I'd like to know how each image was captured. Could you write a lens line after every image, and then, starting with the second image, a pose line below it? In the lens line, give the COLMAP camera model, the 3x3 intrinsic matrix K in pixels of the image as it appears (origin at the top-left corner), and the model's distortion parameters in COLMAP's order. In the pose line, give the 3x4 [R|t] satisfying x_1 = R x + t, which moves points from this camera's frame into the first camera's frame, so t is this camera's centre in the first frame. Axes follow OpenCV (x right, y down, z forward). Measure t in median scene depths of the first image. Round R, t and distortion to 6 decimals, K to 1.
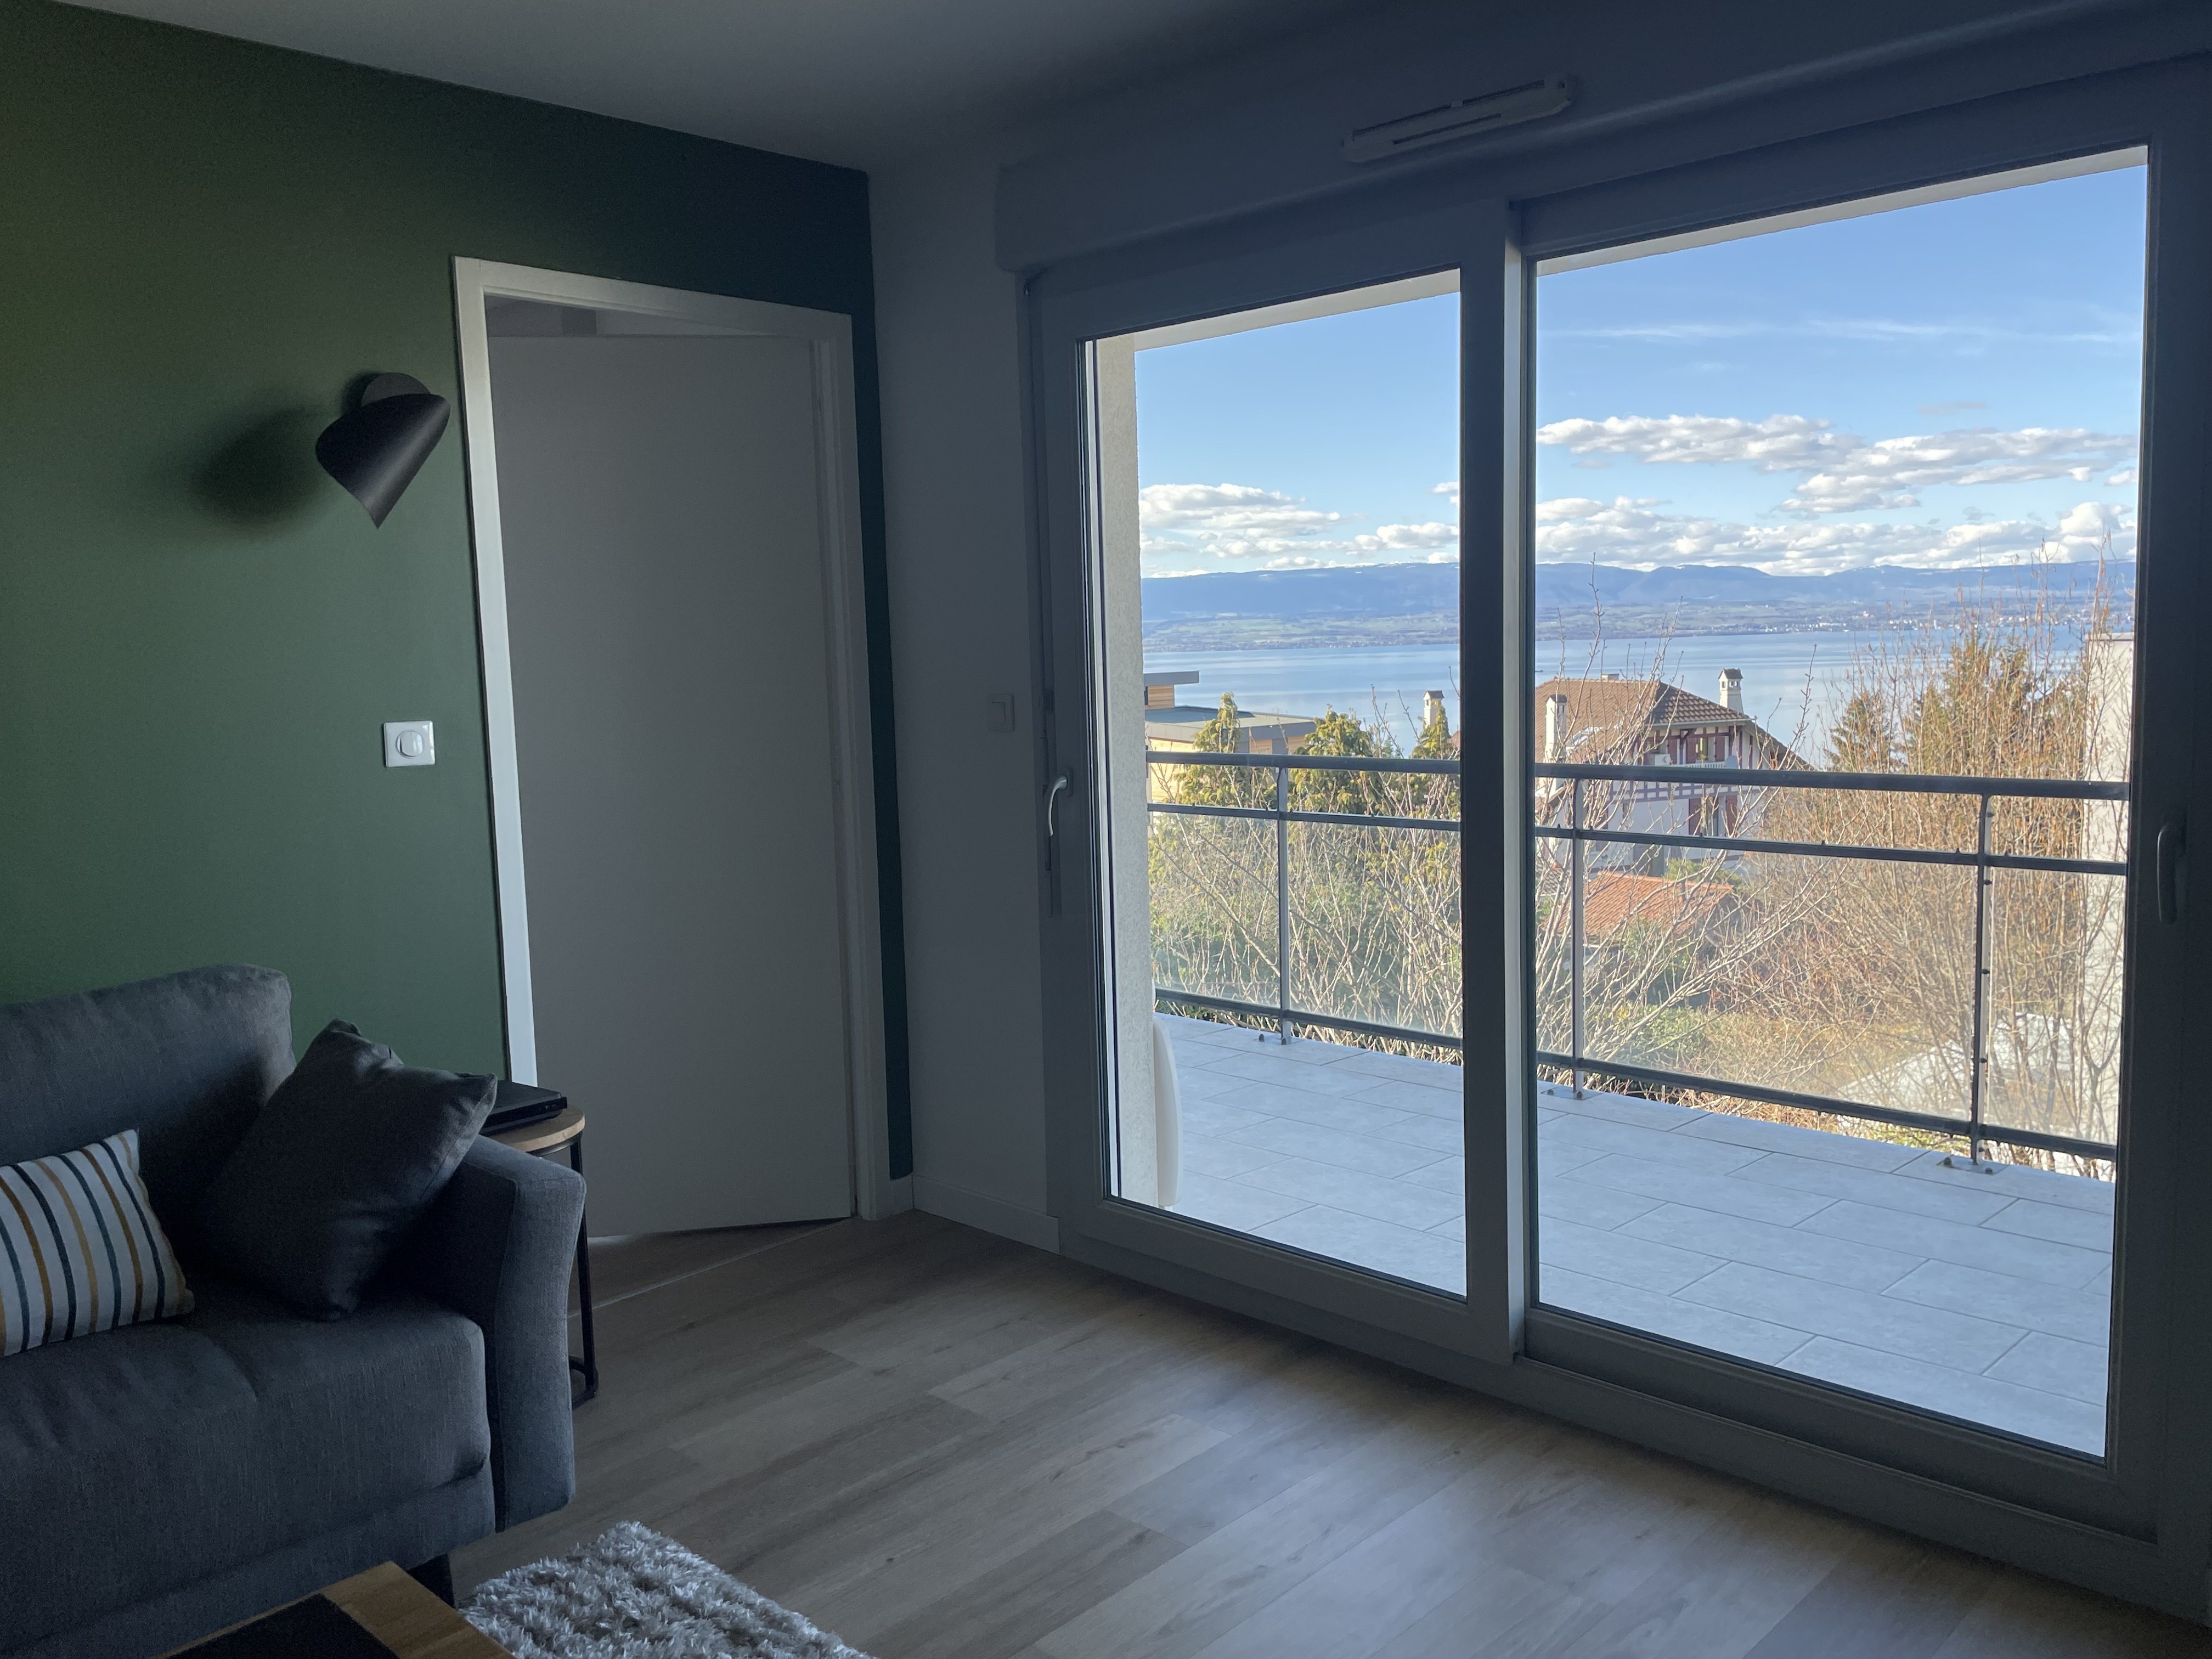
lens RADIAL K [[1738.4, 0, 1106.0], [0, 1738.4, 829.5], [0, 0, 1]] dist [0.004600, 0.002288]
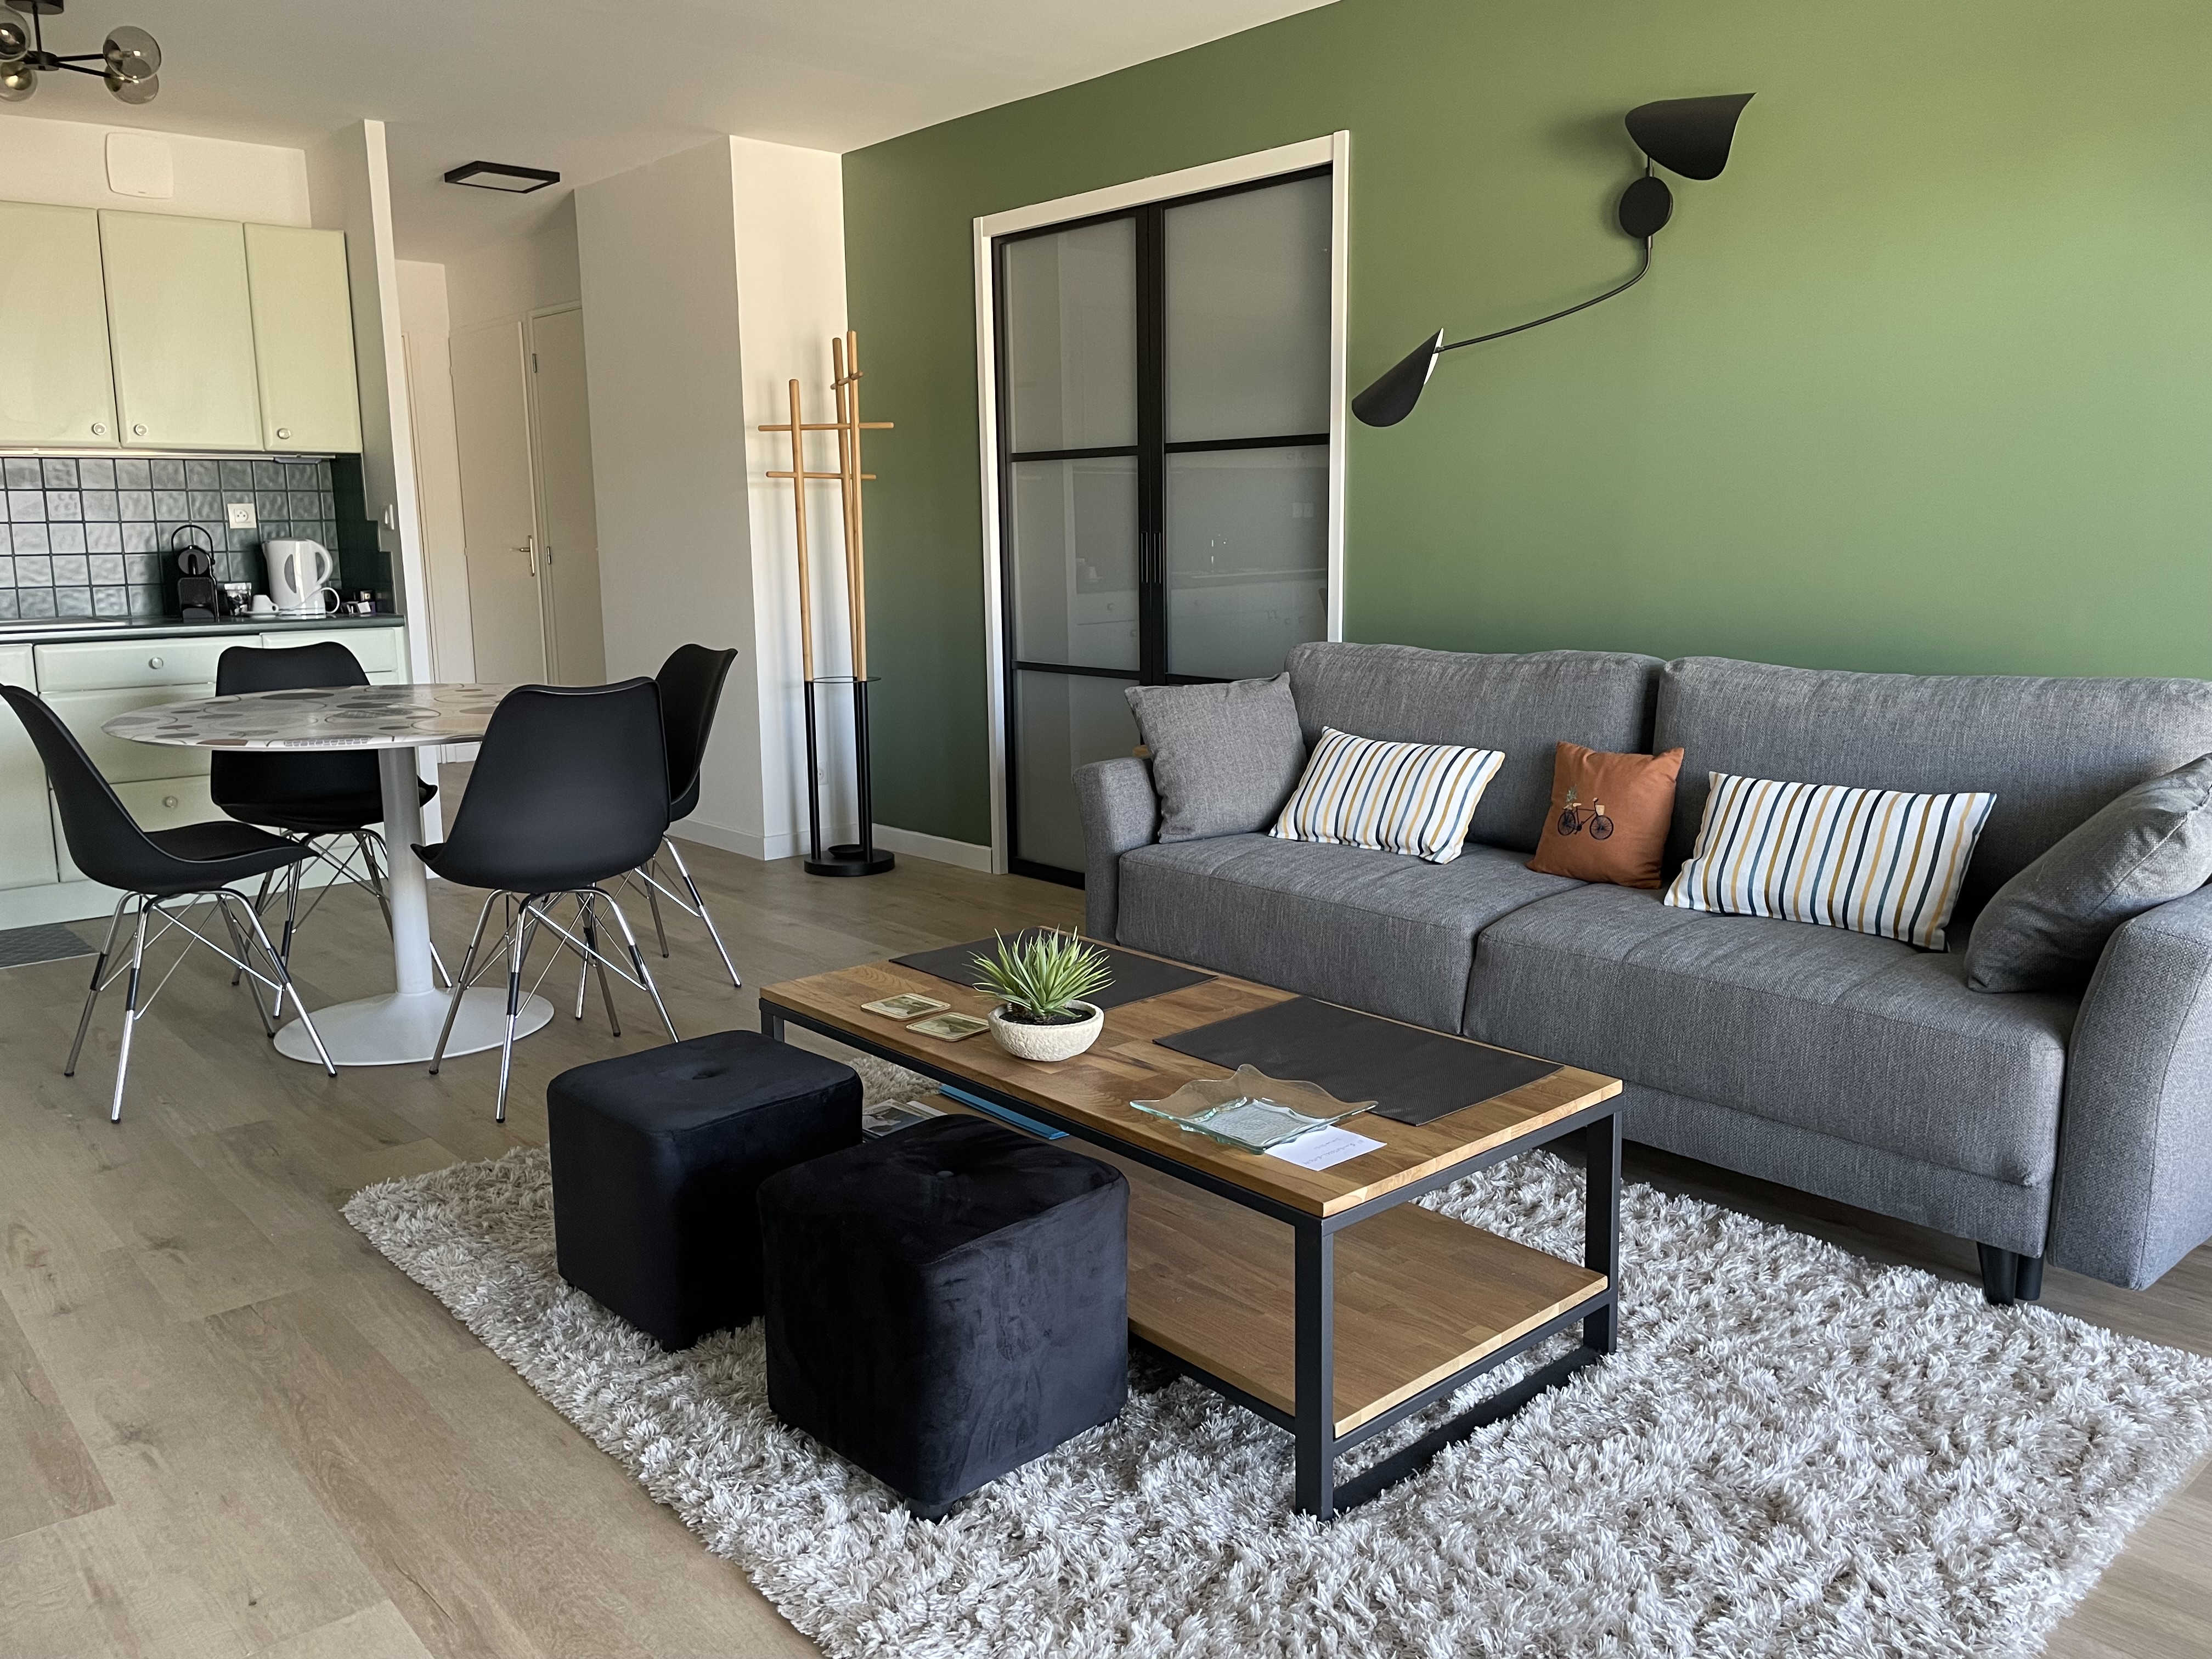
lens RADIAL K [[1676.7, 0, 1106.0], [0, 1676.7, 829.5], [0, 0, 1]] dist [-0.000963, -0.000710]
pose [[-0.079529, 0.211794, -0.974073, 0.550068], [-0.099391, 0.970614, 0.219156, 0.014074], [0.991865, 0.114243, -0.056141, 0.496656]]
